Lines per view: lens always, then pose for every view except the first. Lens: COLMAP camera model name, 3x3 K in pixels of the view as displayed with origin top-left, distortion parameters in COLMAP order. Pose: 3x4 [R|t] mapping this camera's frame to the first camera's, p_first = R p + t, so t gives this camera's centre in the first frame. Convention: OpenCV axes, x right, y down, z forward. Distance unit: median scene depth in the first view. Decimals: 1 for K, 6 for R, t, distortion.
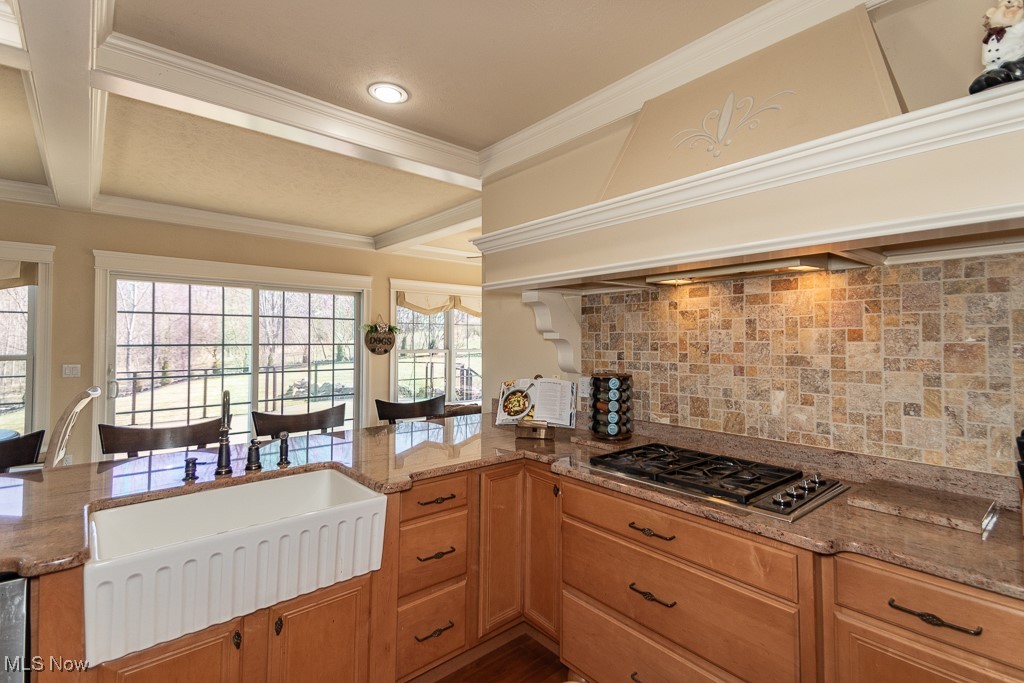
lens RADIAL K [[488.1, 0, 515.4], [0, 488.1, 340.2], [0, 0, 1]] dist [0.053448, -0.005524]
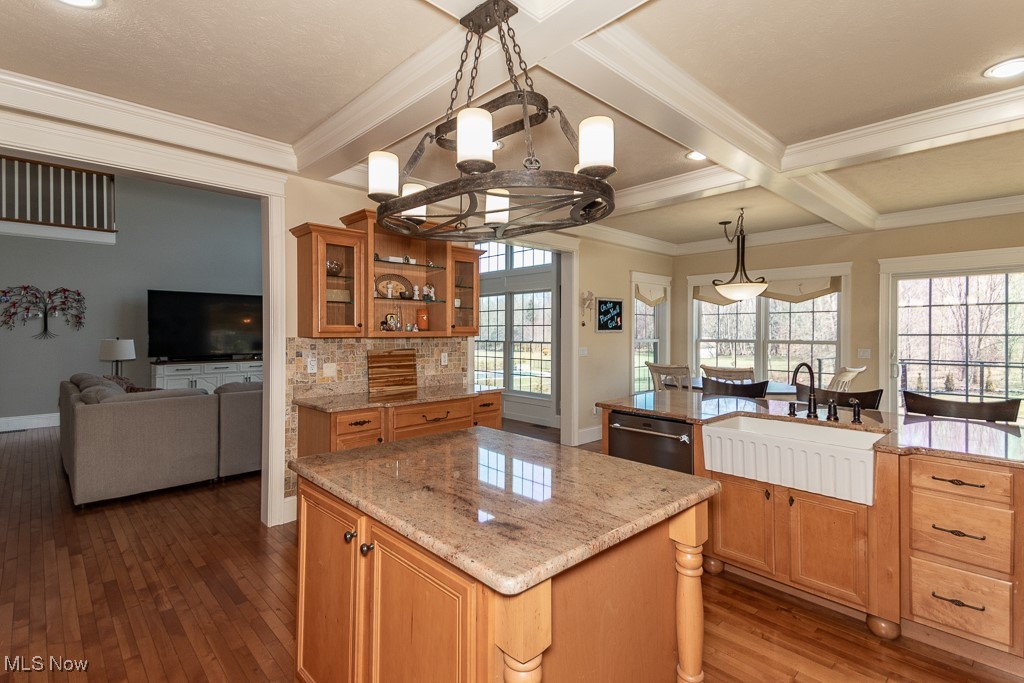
lens RADIAL K [[488.1, 0, 502.4], [0, 488.1, 334.2], [0, 0, 1]] dist [0.053448, -0.005524]
pose [[0.052026, 0.008892, -0.998606, 0.667170], [0.002252, 0.999957, 0.009021, -0.005582], [0.998643, -0.002718, 0.052004, -0.034138]]
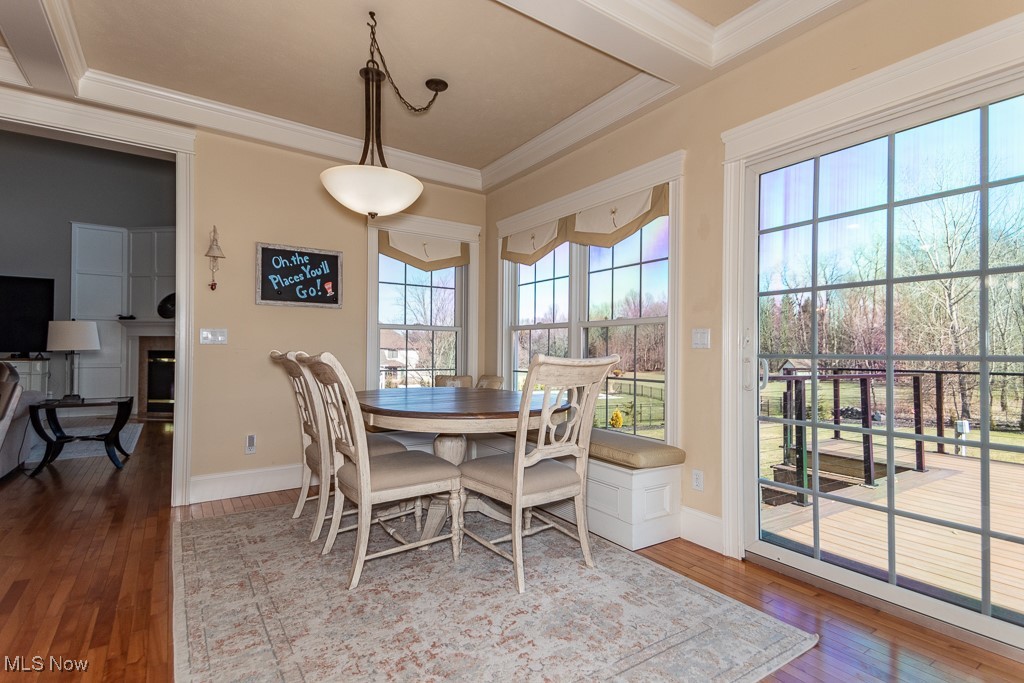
lens RADIAL K [[488.1, 0, 514.1], [0, 488.1, 340.2], [0, 0, 1]] dist [0.053448, -0.005524]
pose [[-0.092729, -0.012109, -0.995618, -0.384259], [-0.002002, 0.999926, -0.011975, 0.122002], [0.995689, 0.000883, -0.092747, 1.370296]]
